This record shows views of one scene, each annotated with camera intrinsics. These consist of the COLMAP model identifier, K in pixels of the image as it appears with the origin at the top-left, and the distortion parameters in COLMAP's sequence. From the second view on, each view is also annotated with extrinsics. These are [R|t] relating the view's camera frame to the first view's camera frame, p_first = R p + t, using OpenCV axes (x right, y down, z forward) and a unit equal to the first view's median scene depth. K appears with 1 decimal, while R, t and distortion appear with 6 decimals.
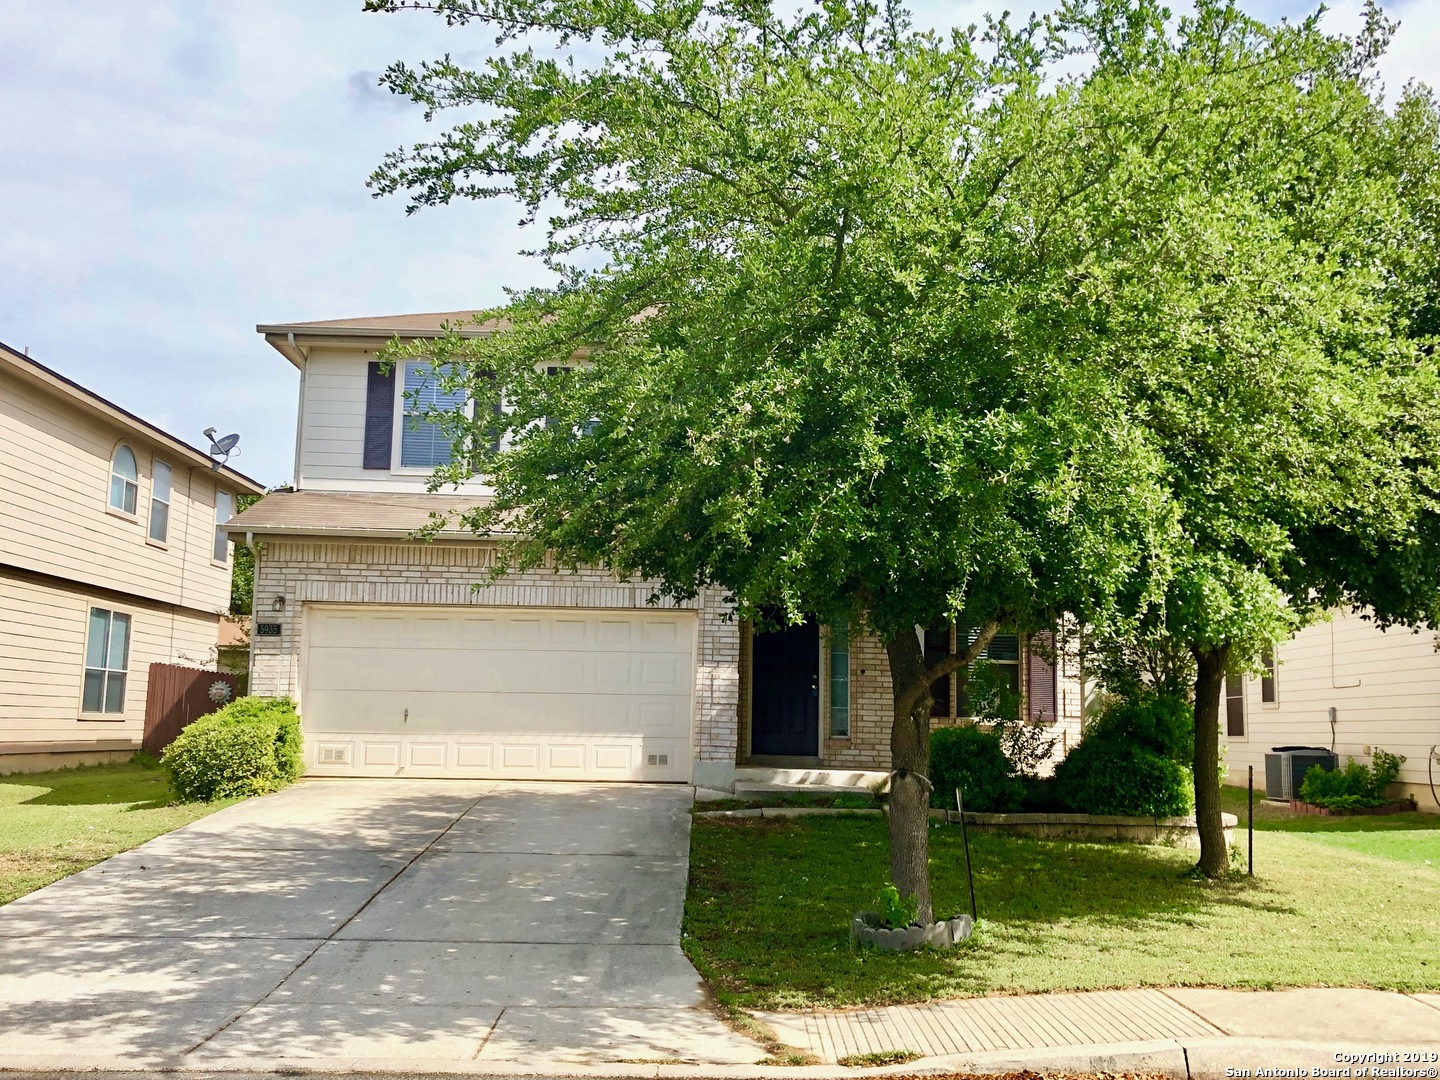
lens RADIAL K [[1418.5, 0, 722.2], [0, 1418.5, 542.3], [0, 0, 1]] dist [0.021269, 0.000000]
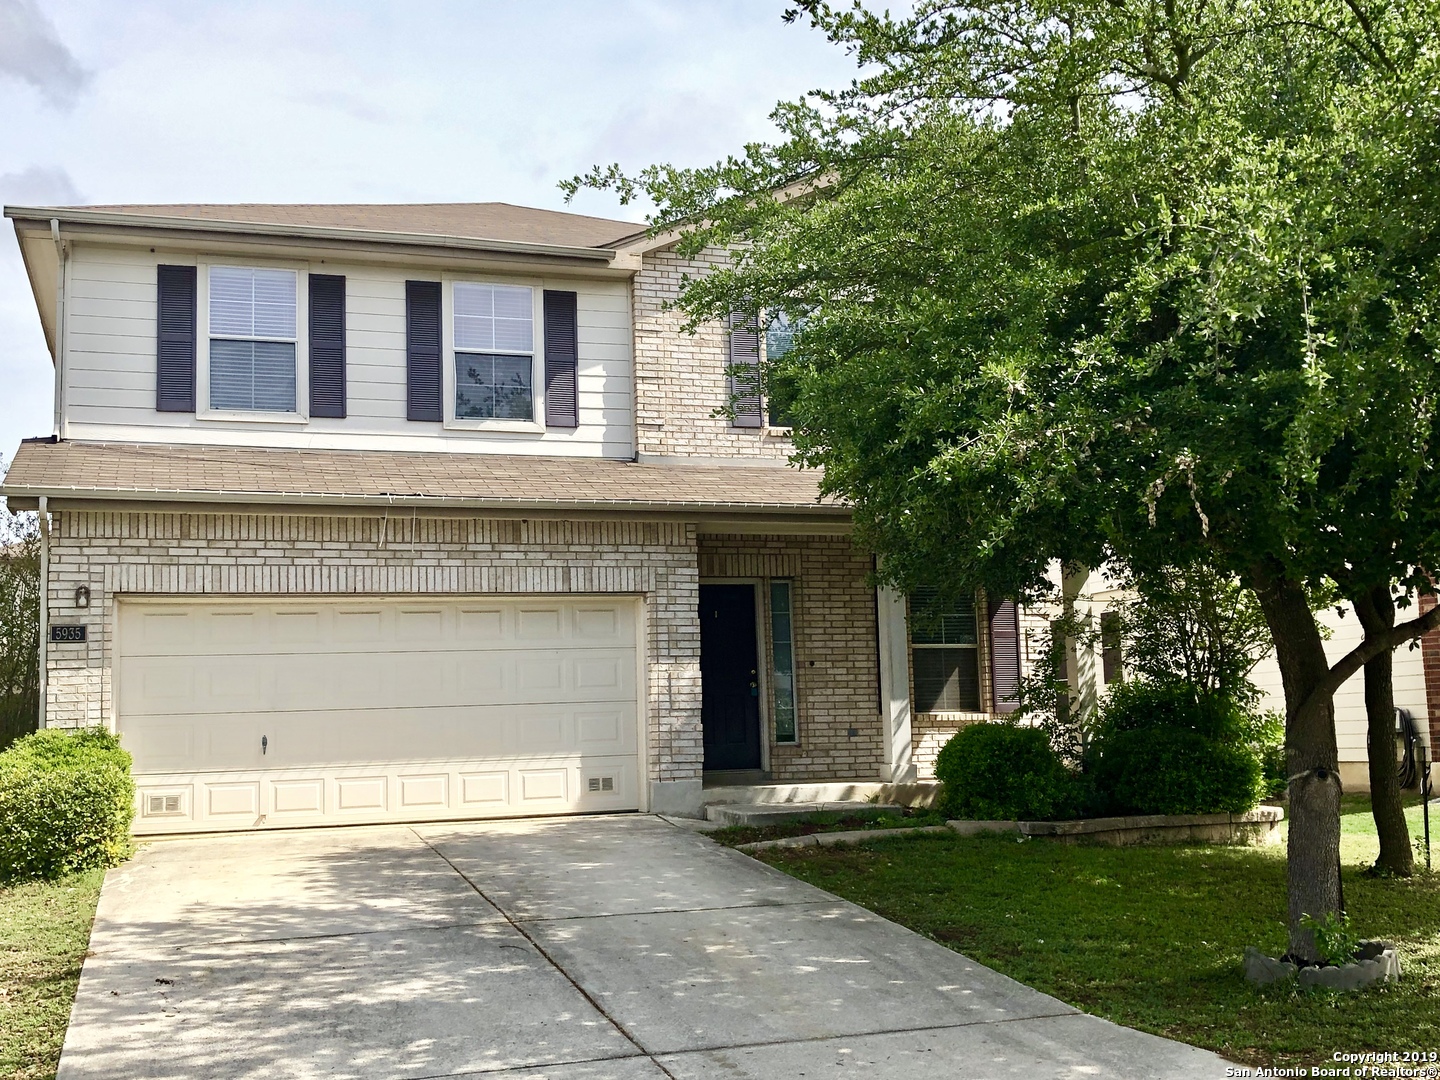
lens RADIAL K [[1649.9, 0, 719.7], [0, 1649.9, 537.9], [0, 0, 1]] dist [-0.000319, 0.000000]
pose [[0.946680, -0.011795, 0.321960, -0.274431], [0.007816, 0.999876, 0.013649, 0.004625], [-0.322081, -0.010405, 0.946655, 0.112346]]
